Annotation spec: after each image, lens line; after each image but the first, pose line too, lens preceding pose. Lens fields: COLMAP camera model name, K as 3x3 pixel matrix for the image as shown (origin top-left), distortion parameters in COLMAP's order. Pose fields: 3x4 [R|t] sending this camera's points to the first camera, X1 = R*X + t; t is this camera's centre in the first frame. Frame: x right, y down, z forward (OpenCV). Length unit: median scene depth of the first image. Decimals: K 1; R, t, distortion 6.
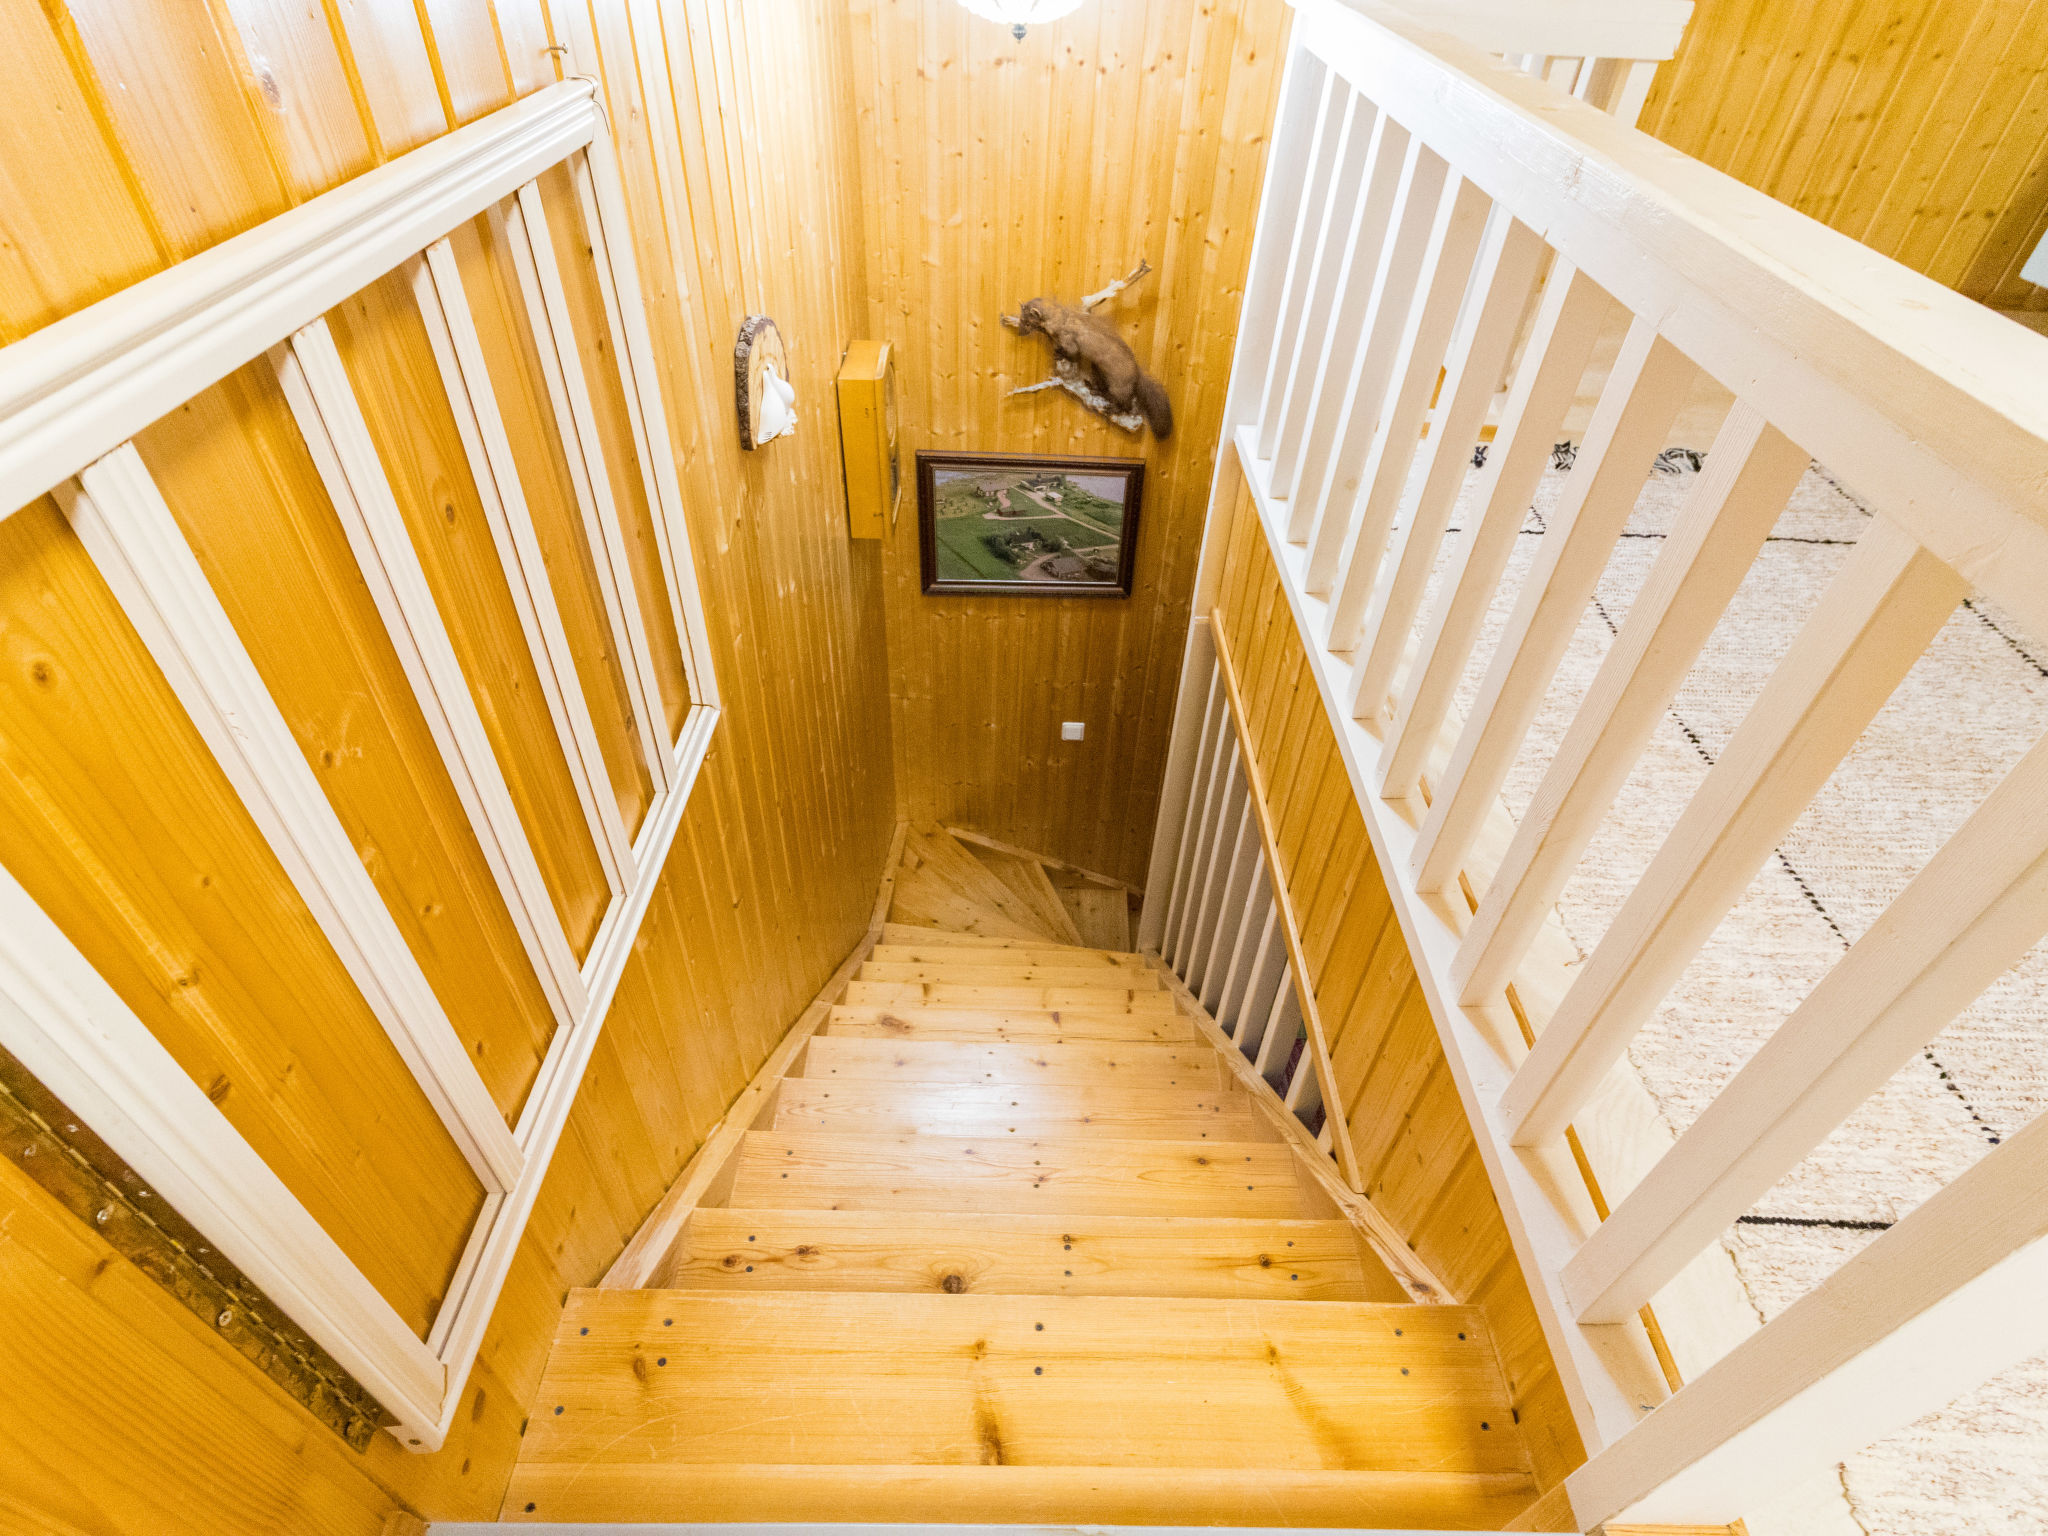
lens RADIAL K [[1055.7, 0, 1024.0], [0, 1055.7, 768.0], [0, 0, 1]] dist [0.001788, 0.001086]
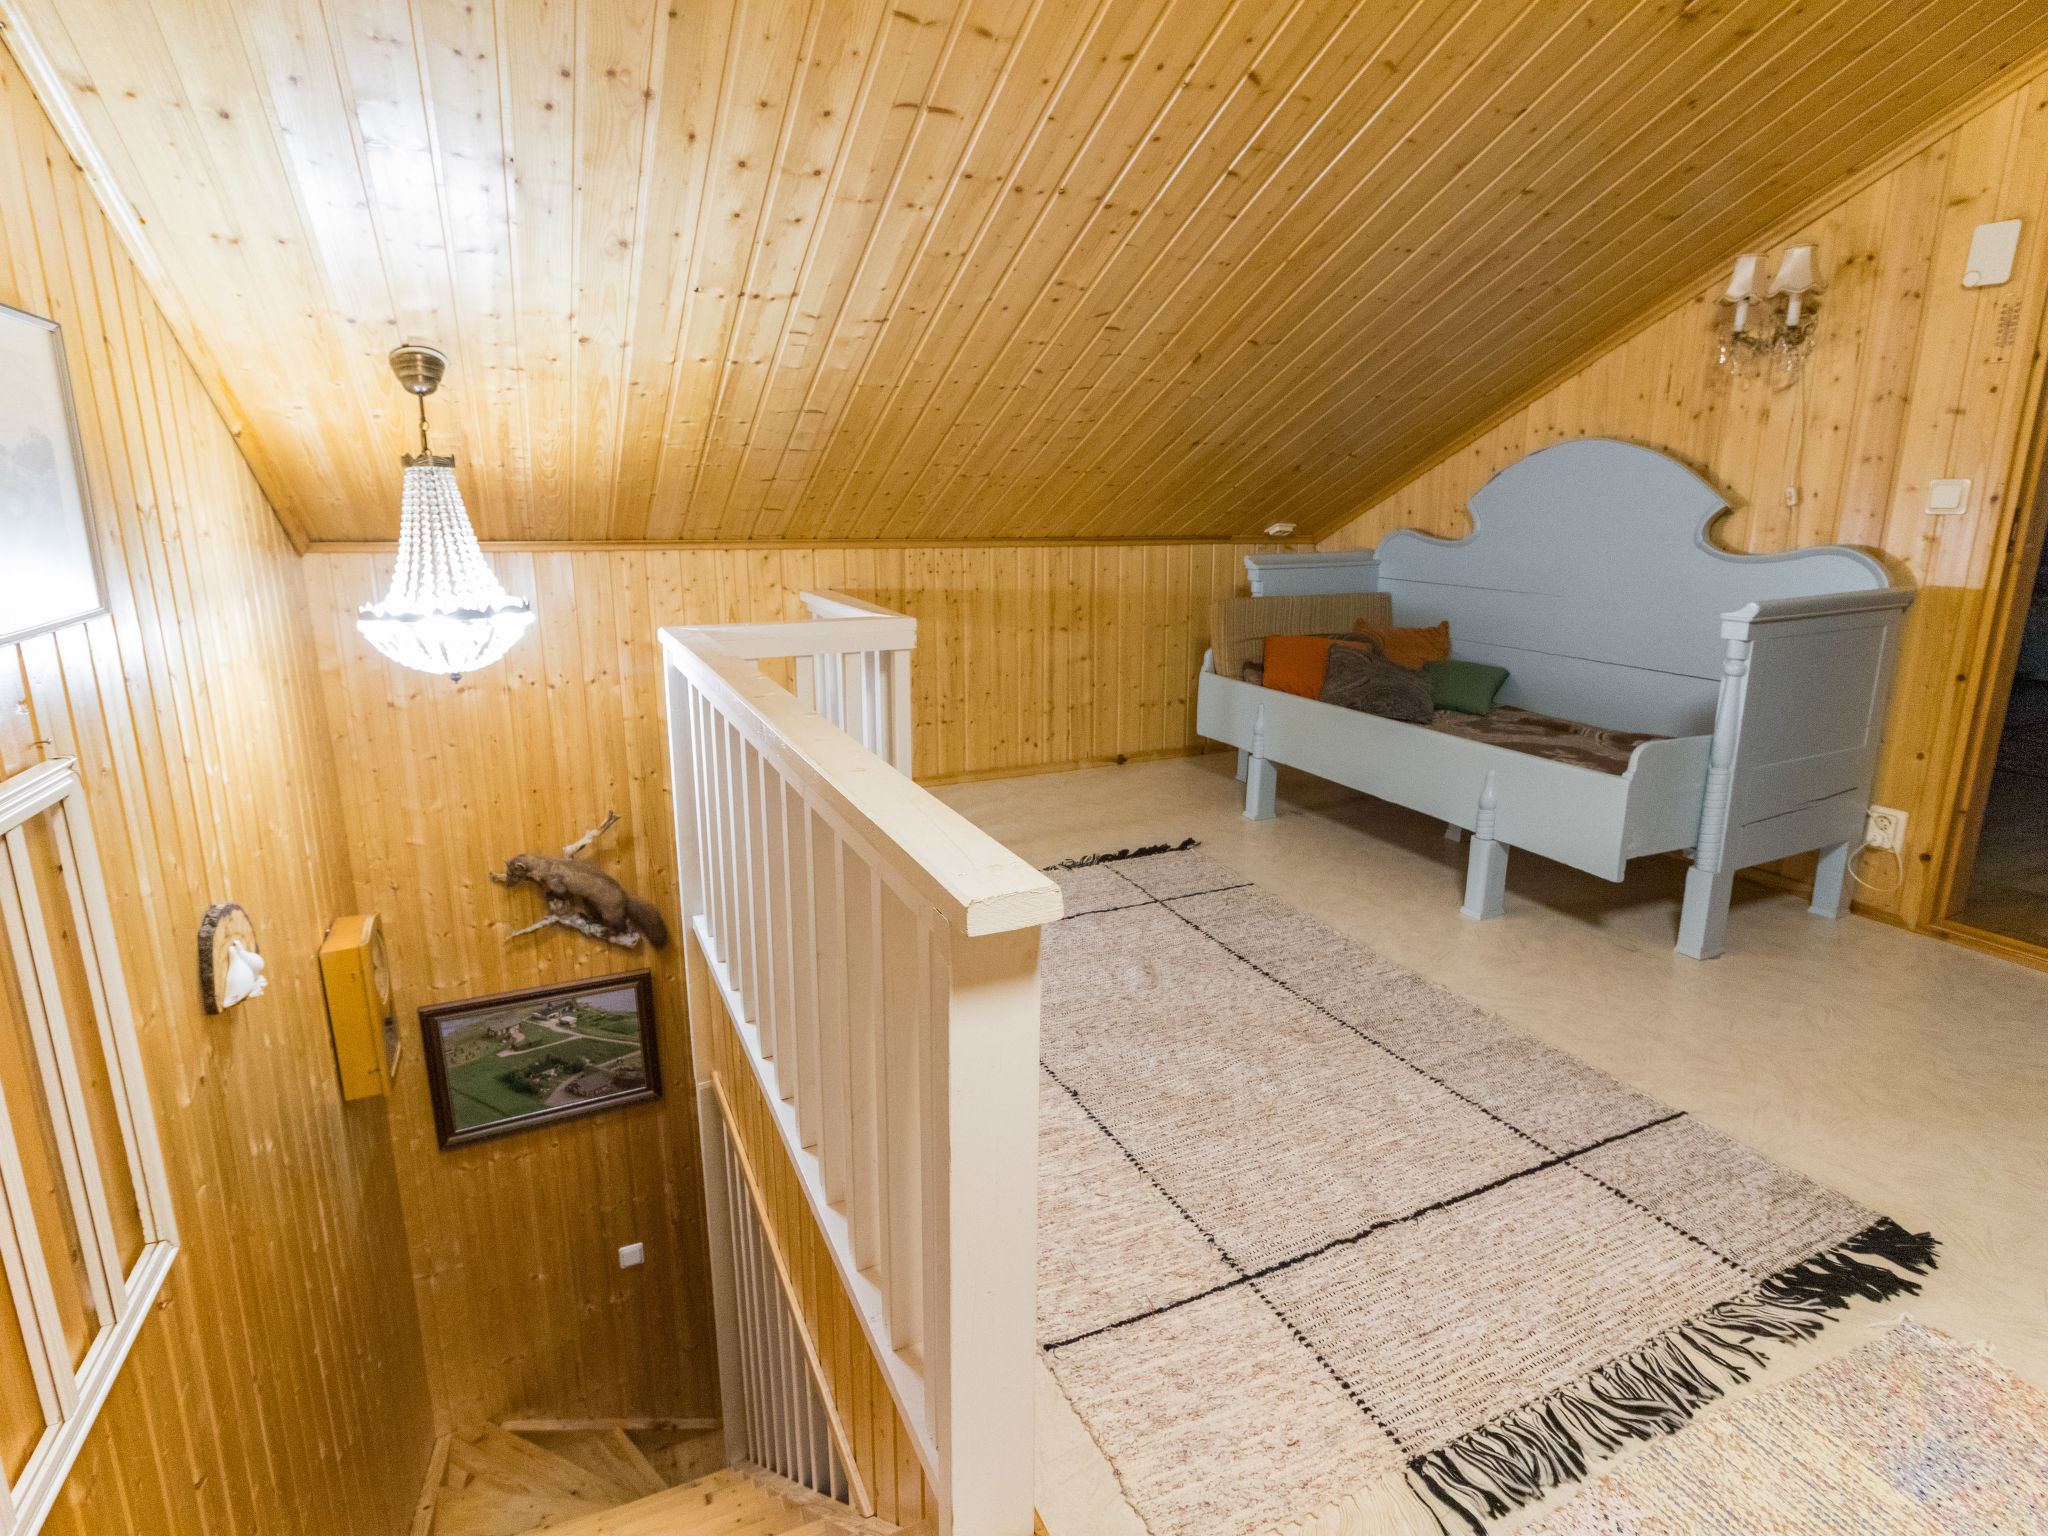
lens RADIAL K [[1061.6, 0, 1015.6], [0, 1061.6, 752.4], [0, 0, 1]] dist [-0.000148, 0.000454]
pose [[0.907098, -0.134466, 0.398864, 0.054506], [0.306136, 0.861111, -0.405916, 0.097291], [-0.288884, 0.490312, 0.822277, -0.170226]]
